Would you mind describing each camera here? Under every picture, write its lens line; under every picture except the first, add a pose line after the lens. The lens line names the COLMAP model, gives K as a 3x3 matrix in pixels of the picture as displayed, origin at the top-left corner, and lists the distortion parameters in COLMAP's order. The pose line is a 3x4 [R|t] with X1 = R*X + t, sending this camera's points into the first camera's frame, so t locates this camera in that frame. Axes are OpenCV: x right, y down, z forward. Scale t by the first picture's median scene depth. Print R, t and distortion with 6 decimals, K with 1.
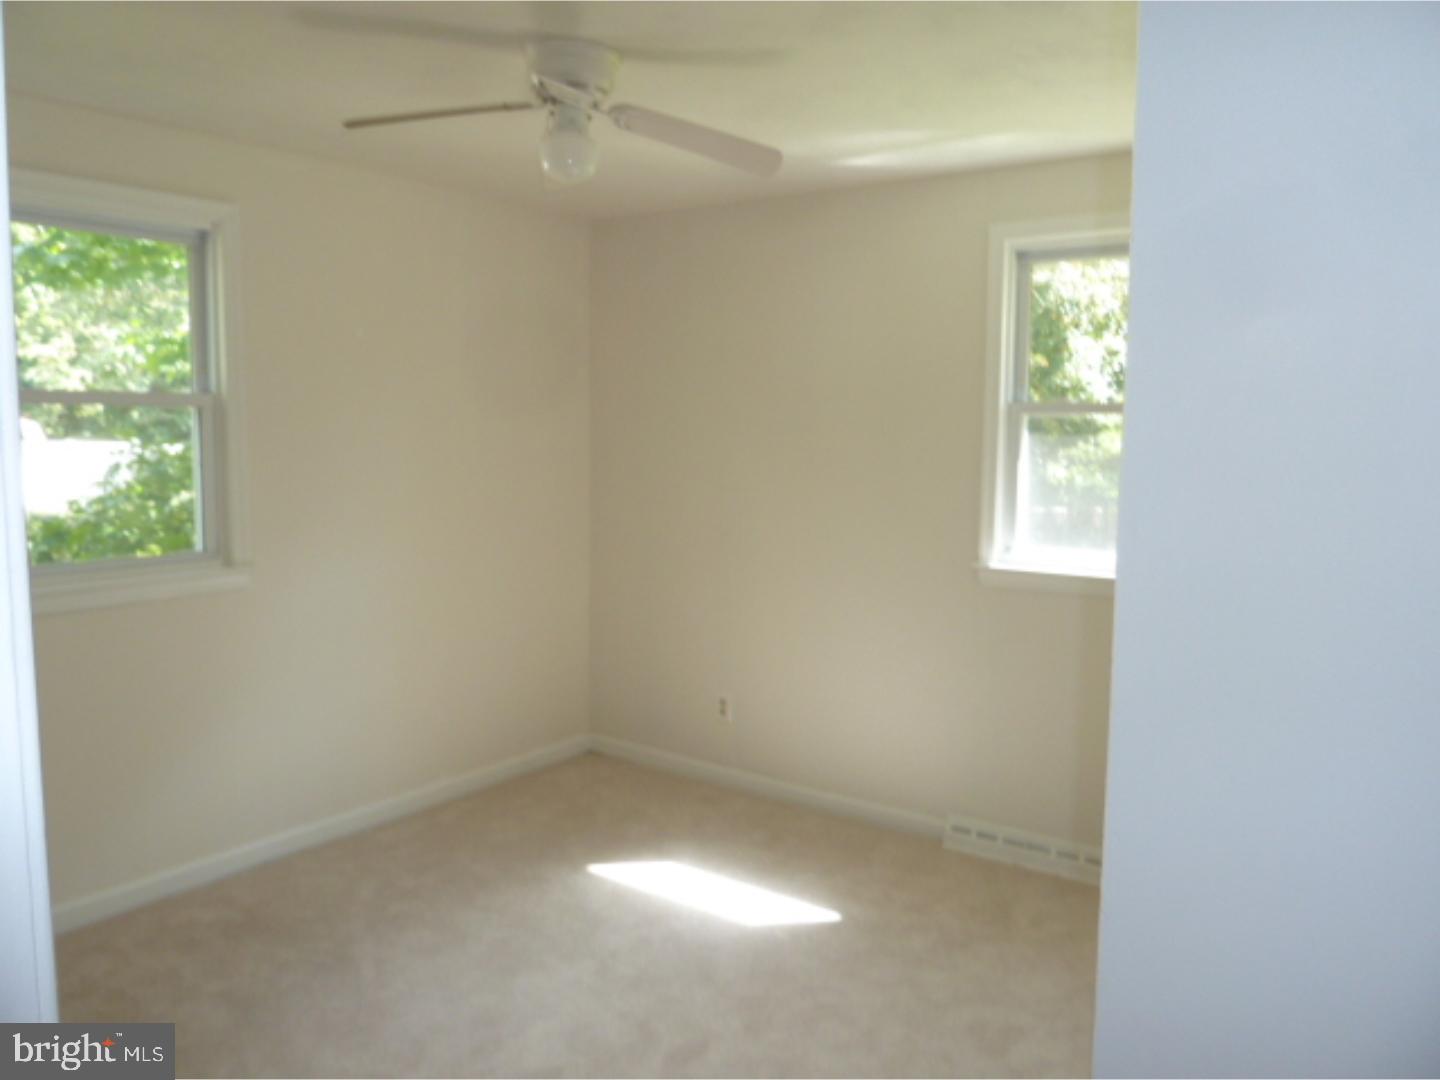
lens RADIAL K [[1094.3, 0, 720.0], [0, 1094.3, 540.0], [0, 0, 1]] dist [-0.011901, -0.003099]
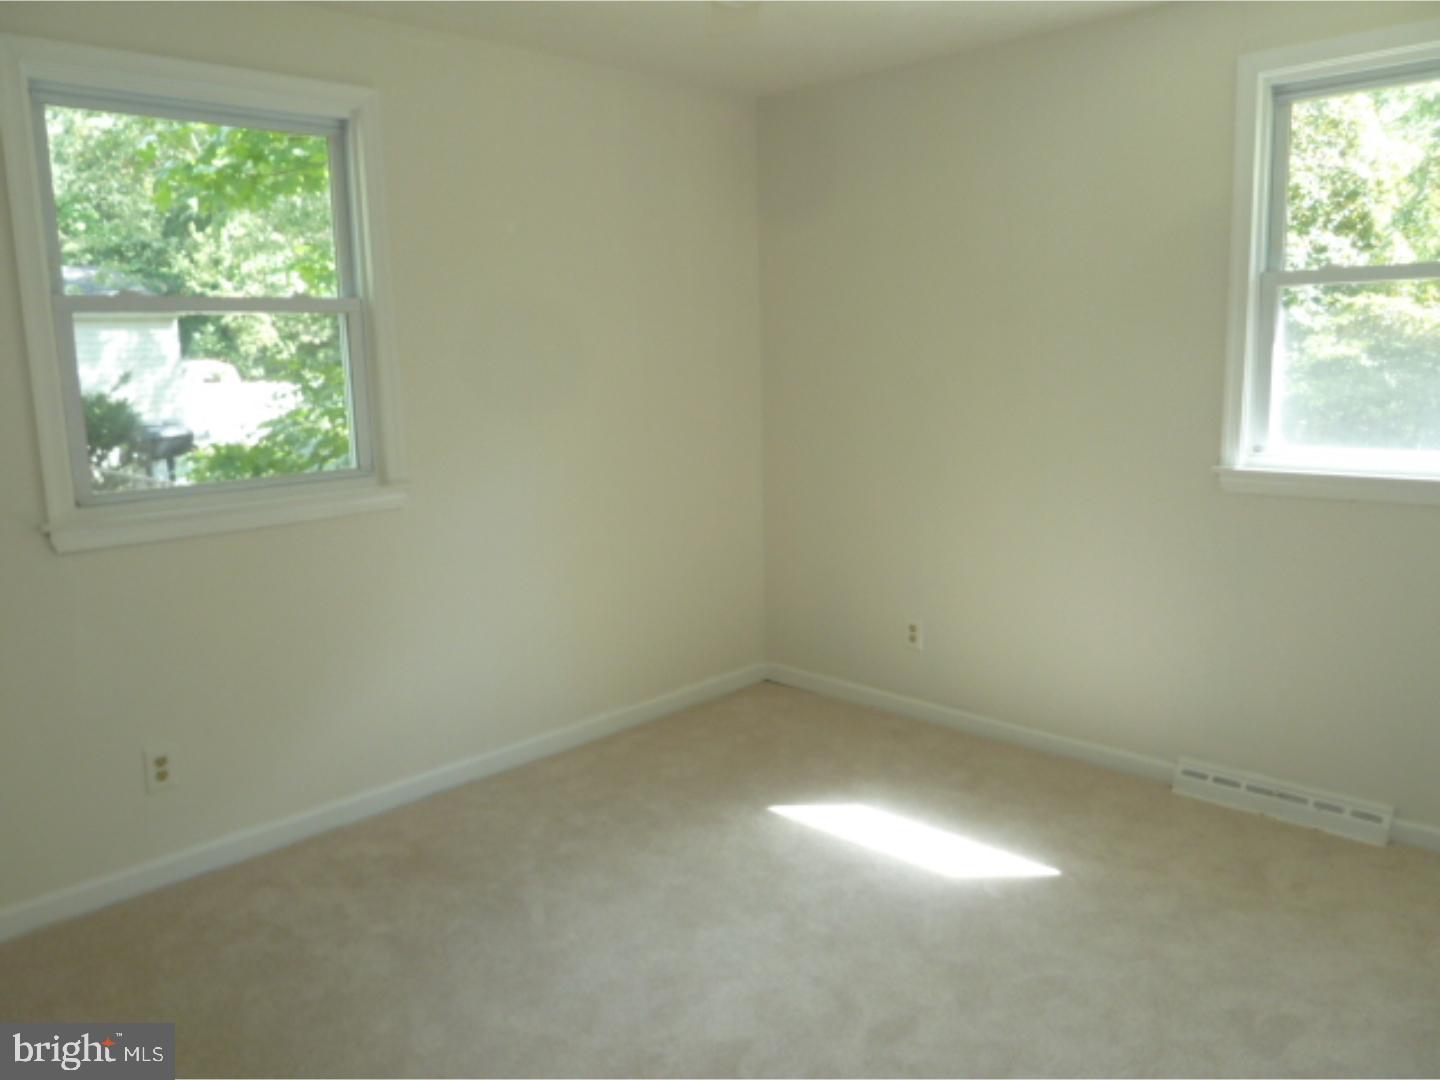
lens RADIAL K [[1094.3, 0, 720.0], [0, 1094.3, 540.0], [0, 0, 1]] dist [-0.011901, -0.003099]
pose [[0.988653, -0.010522, -0.149846, -0.023606], [0.020500, 0.997661, 0.065202, 0.016618], [0.148810, -0.067534, 0.986557, 0.111277]]
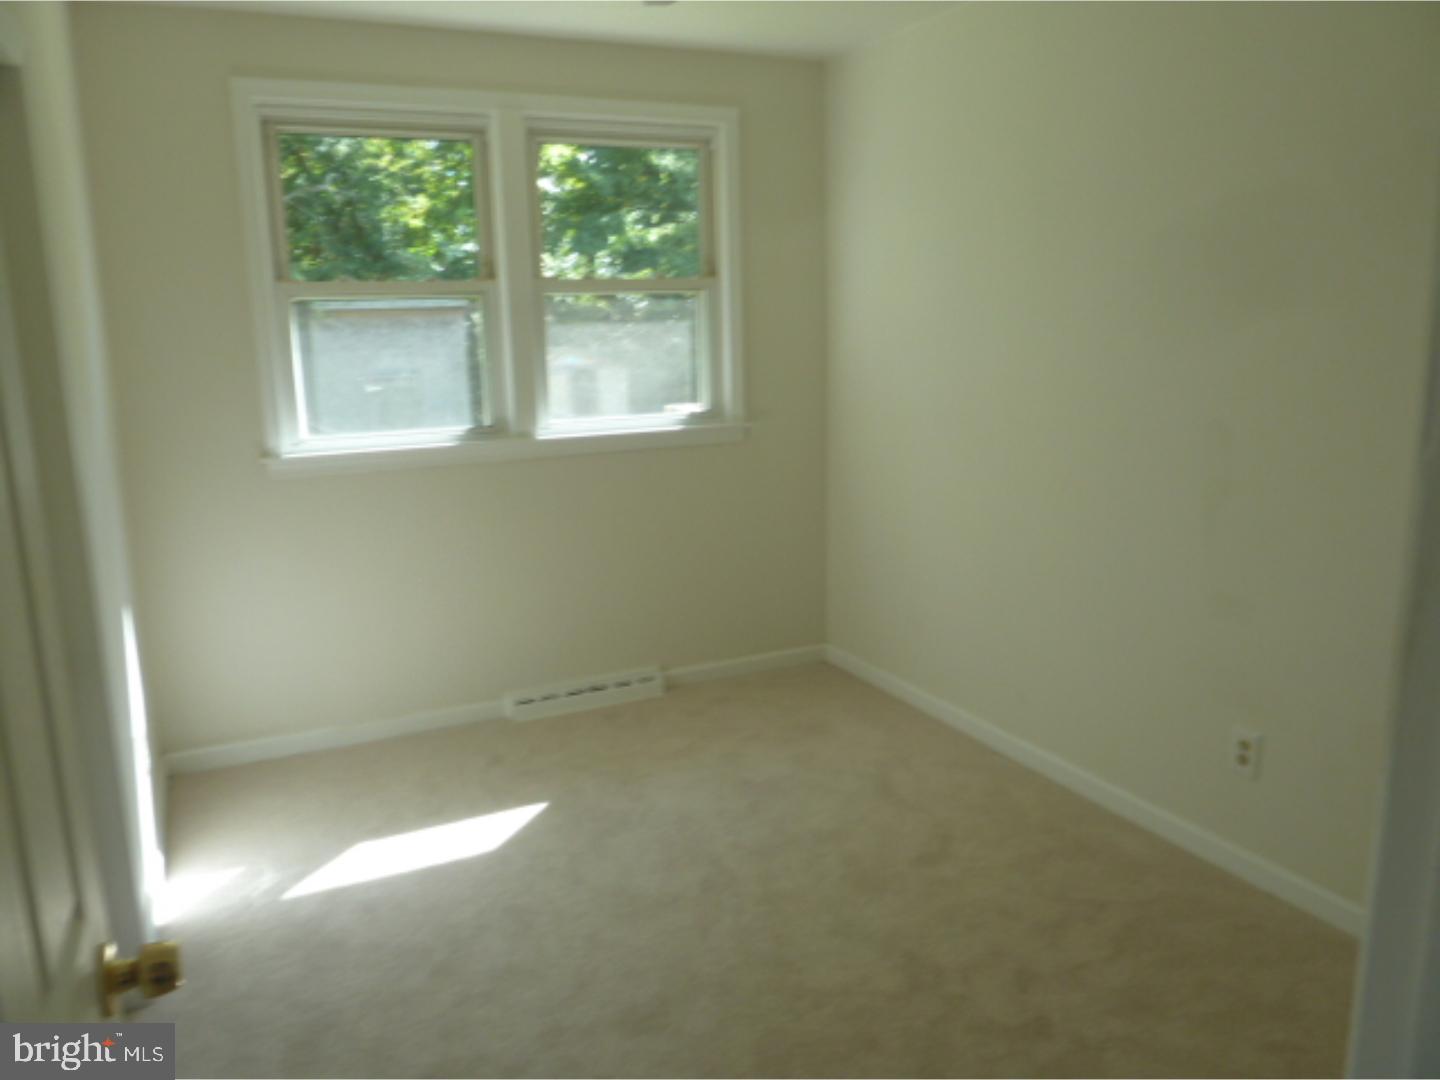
lens RADIAL K [[1094.3, 0, 720.0], [0, 1094.3, 540.0], [0, 0, 1]] dist [-0.011901, -0.003099]
pose [[0.432757, -0.204524, 0.878004, -0.627890], [0.119336, 0.978351, 0.169079, -0.039194], [-0.893577, 0.031608, 0.447795, 0.409840]]
